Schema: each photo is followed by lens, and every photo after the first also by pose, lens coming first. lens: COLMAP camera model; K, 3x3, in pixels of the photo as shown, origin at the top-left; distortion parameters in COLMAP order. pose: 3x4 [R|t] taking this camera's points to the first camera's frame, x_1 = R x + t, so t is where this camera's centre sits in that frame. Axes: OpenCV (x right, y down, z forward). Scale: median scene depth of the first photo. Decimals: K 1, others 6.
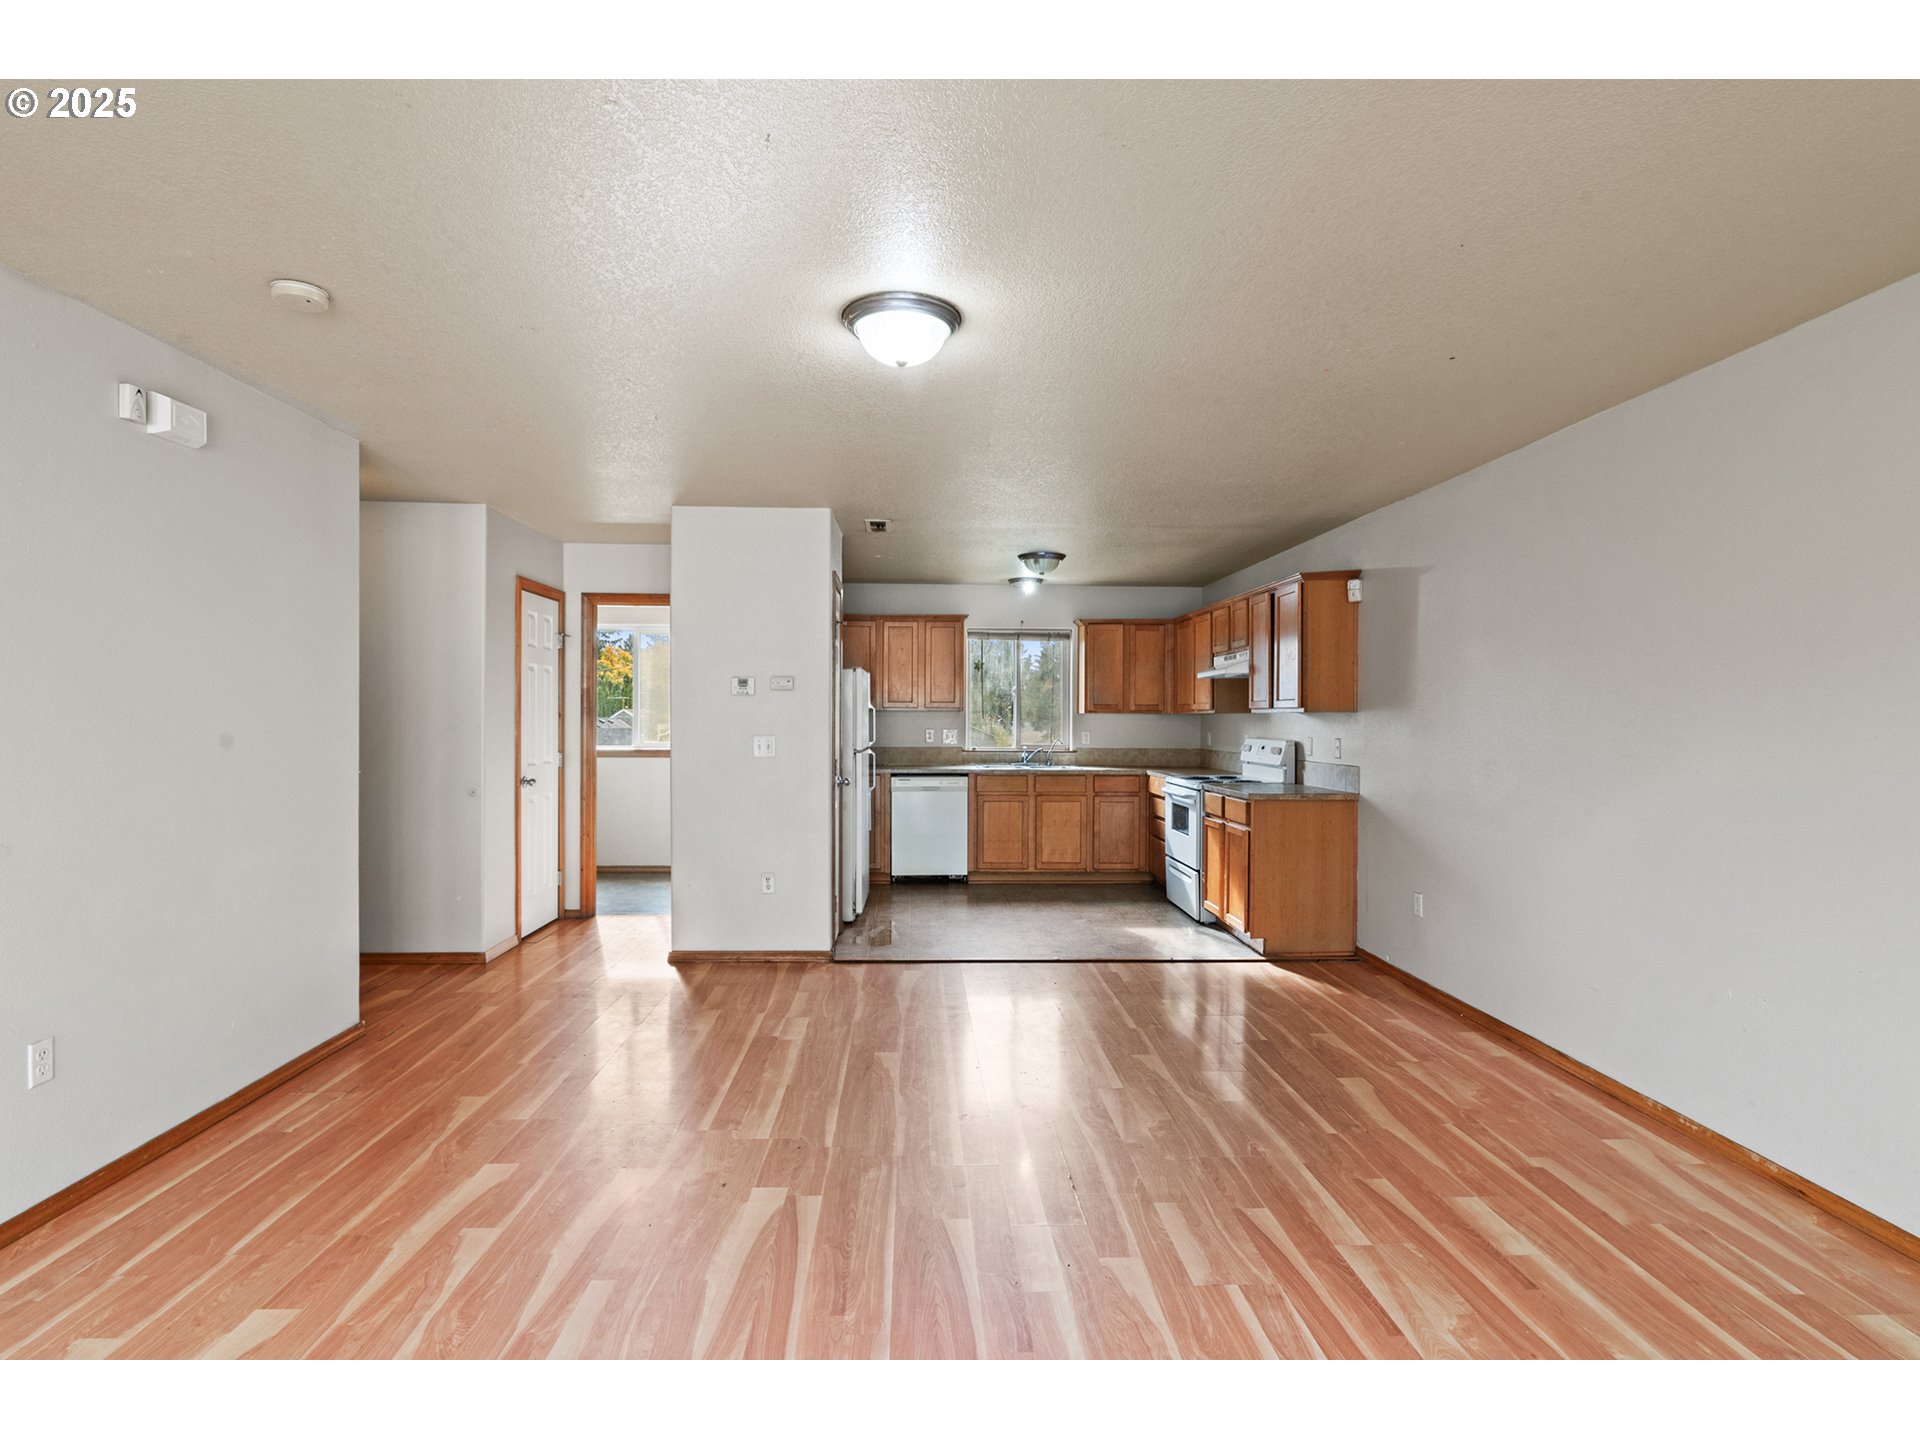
lens RADIAL K [[959.9, 0, 960.0], [0, 959.9, 720.0], [0, 0, 1]] dist [0.000339, 0.000141]
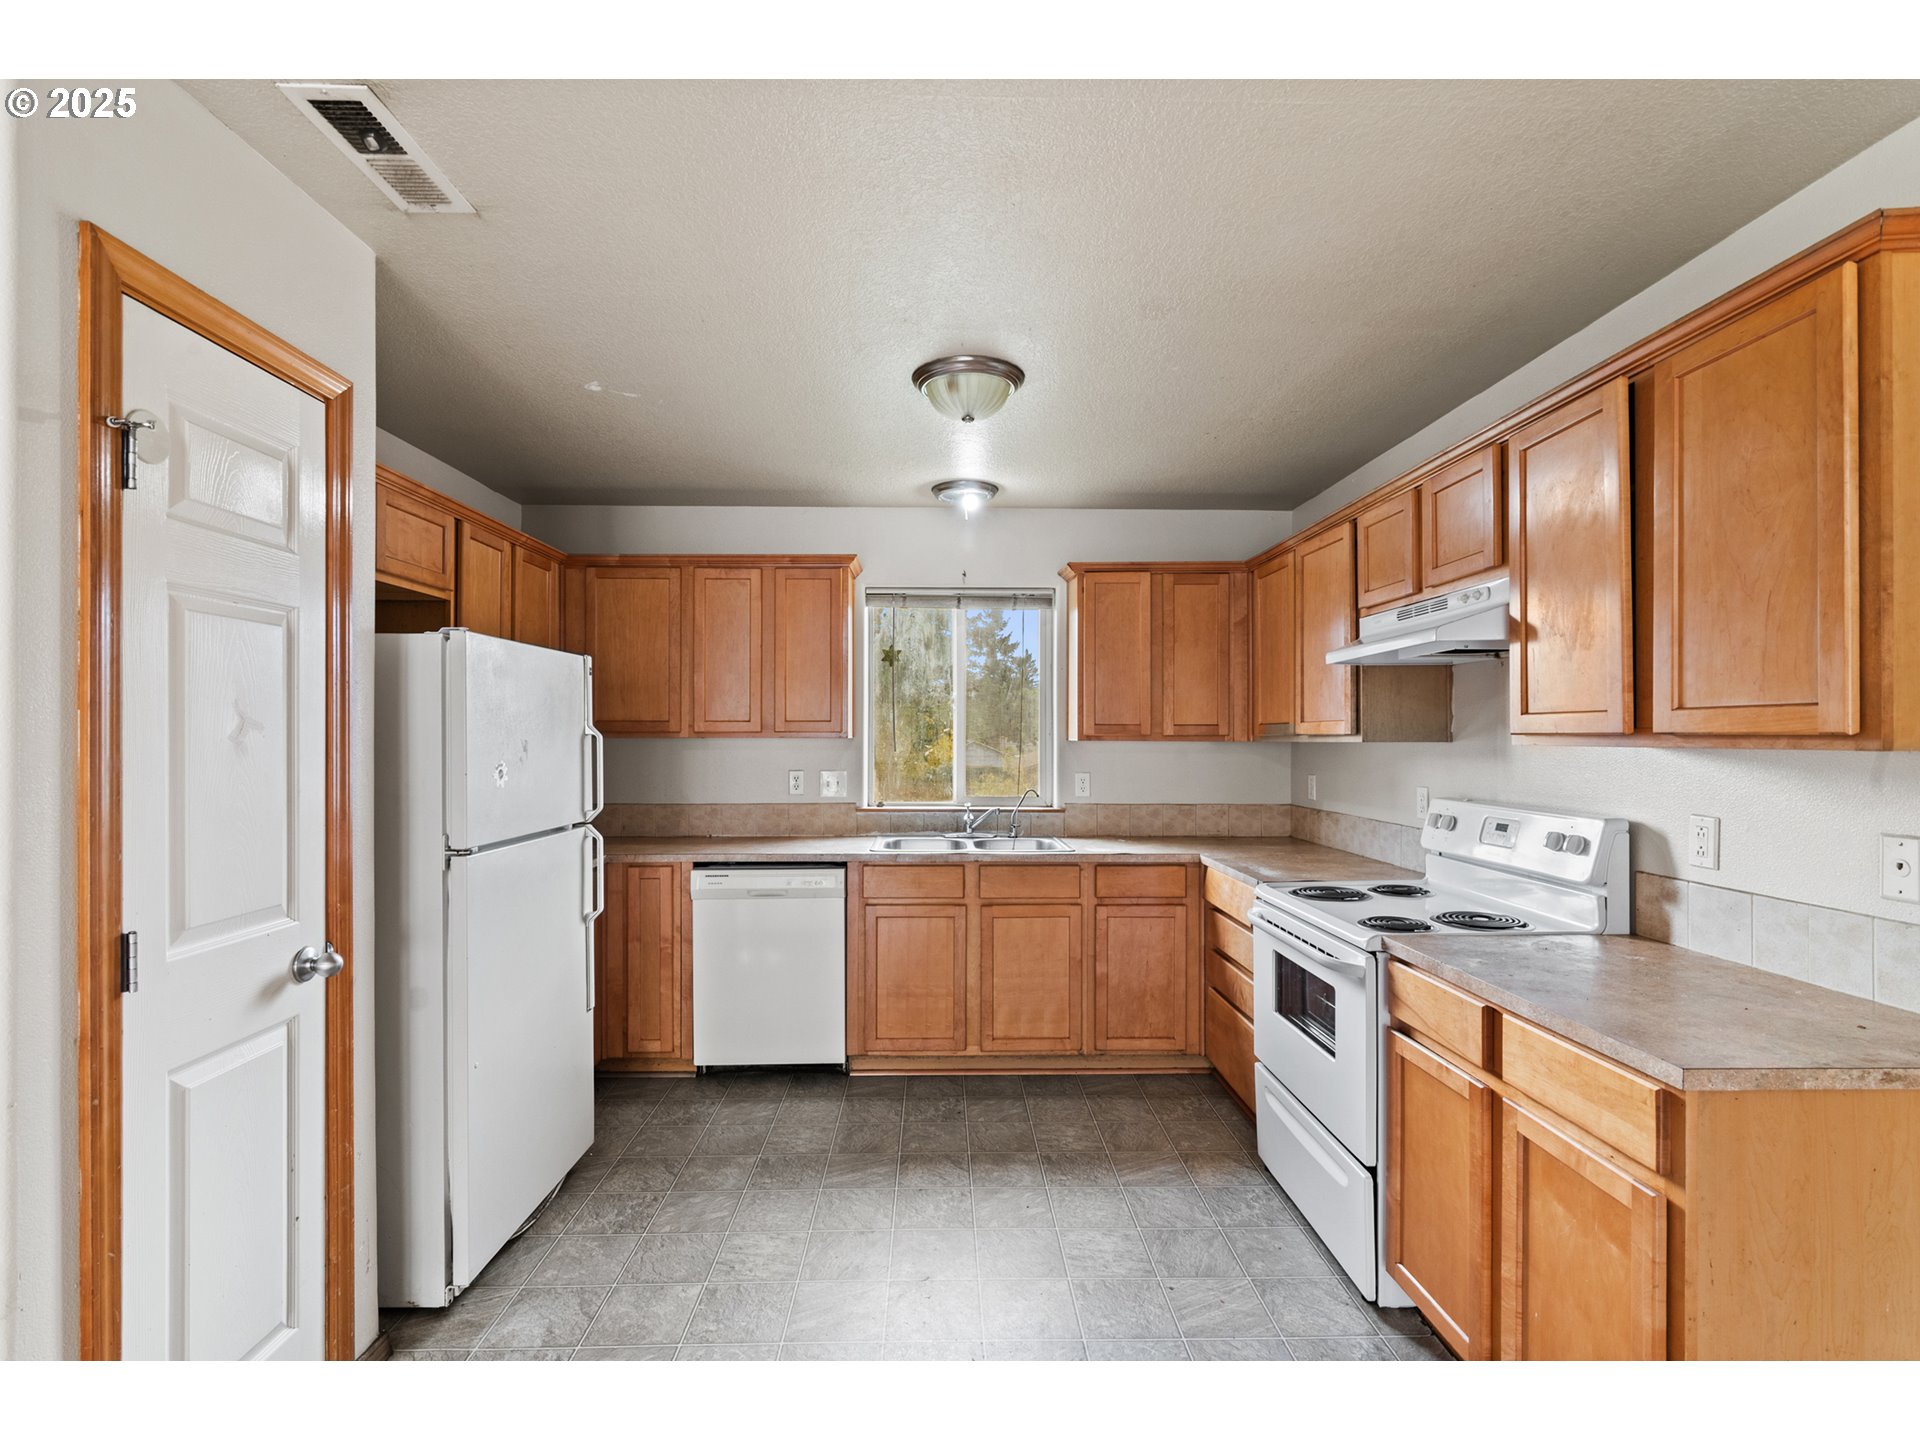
lens RADIAL K [[894.0, 0, 958.0], [0, 894.0, 733.6], [0, 0, 1]] dist [-0.002142, 0.000108]
pose [[0.999739, -0.003744, -0.022529, 0.080638], [0.003614, 0.999977, -0.005784, -0.009028], [0.022550, 0.005701, 0.999729, 0.546332]]
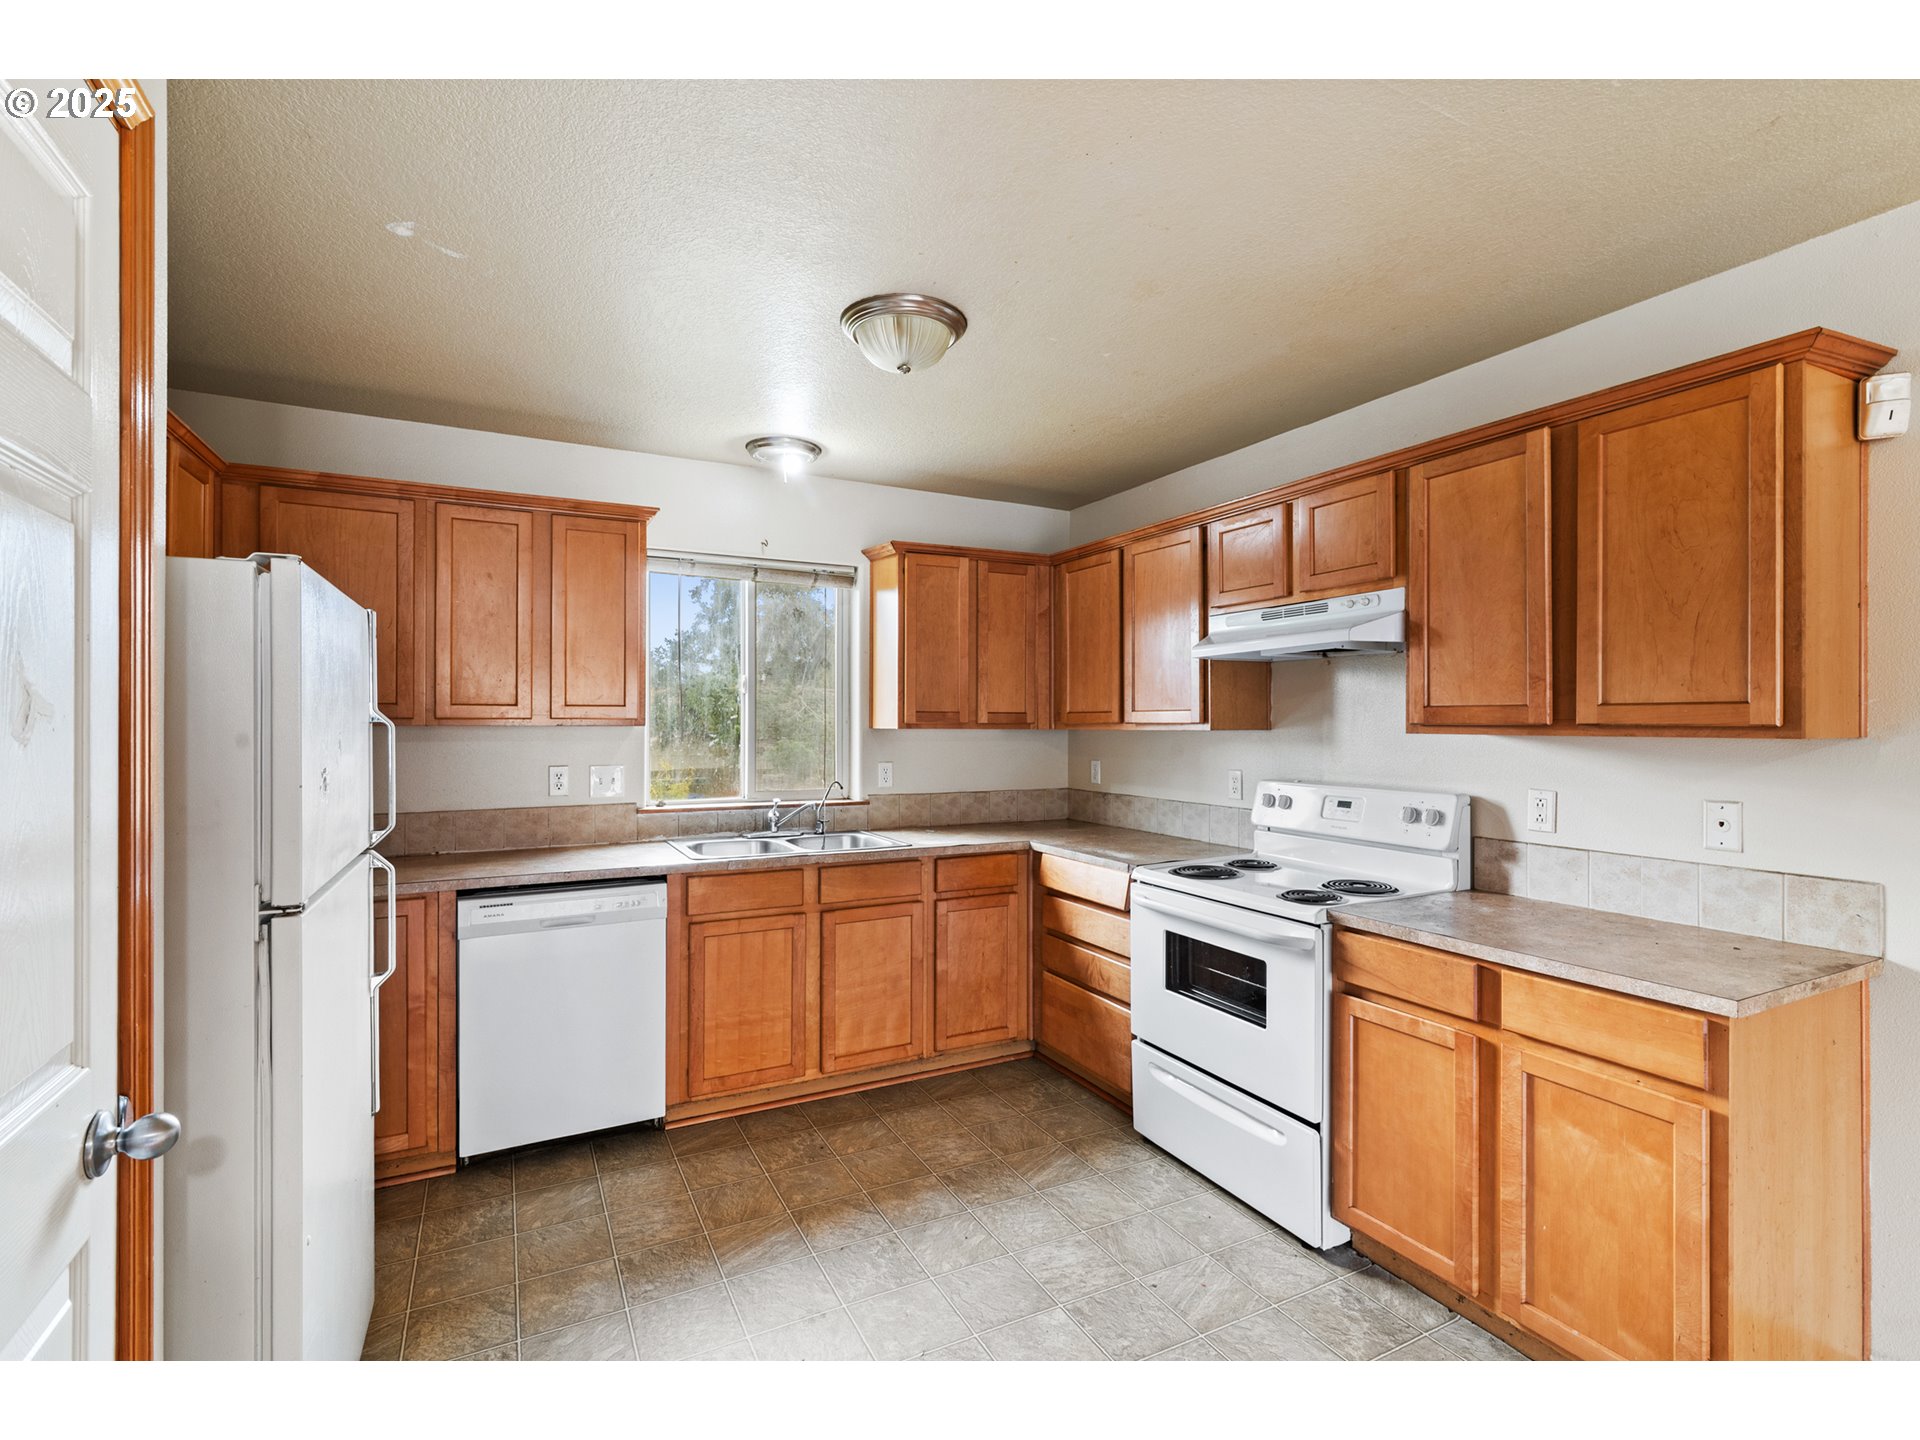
lens RADIAL K [[884.4, 0, 960.0], [0, 884.4, 720.0], [0, 0, 1]] dist [0.000046, -0.000202]
pose [[0.908124, -0.001045, 0.418701, -0.038111], [0.002956, 0.999988, -0.003916, -0.010588], [-0.418692, 0.004794, 0.908116, 0.610202]]
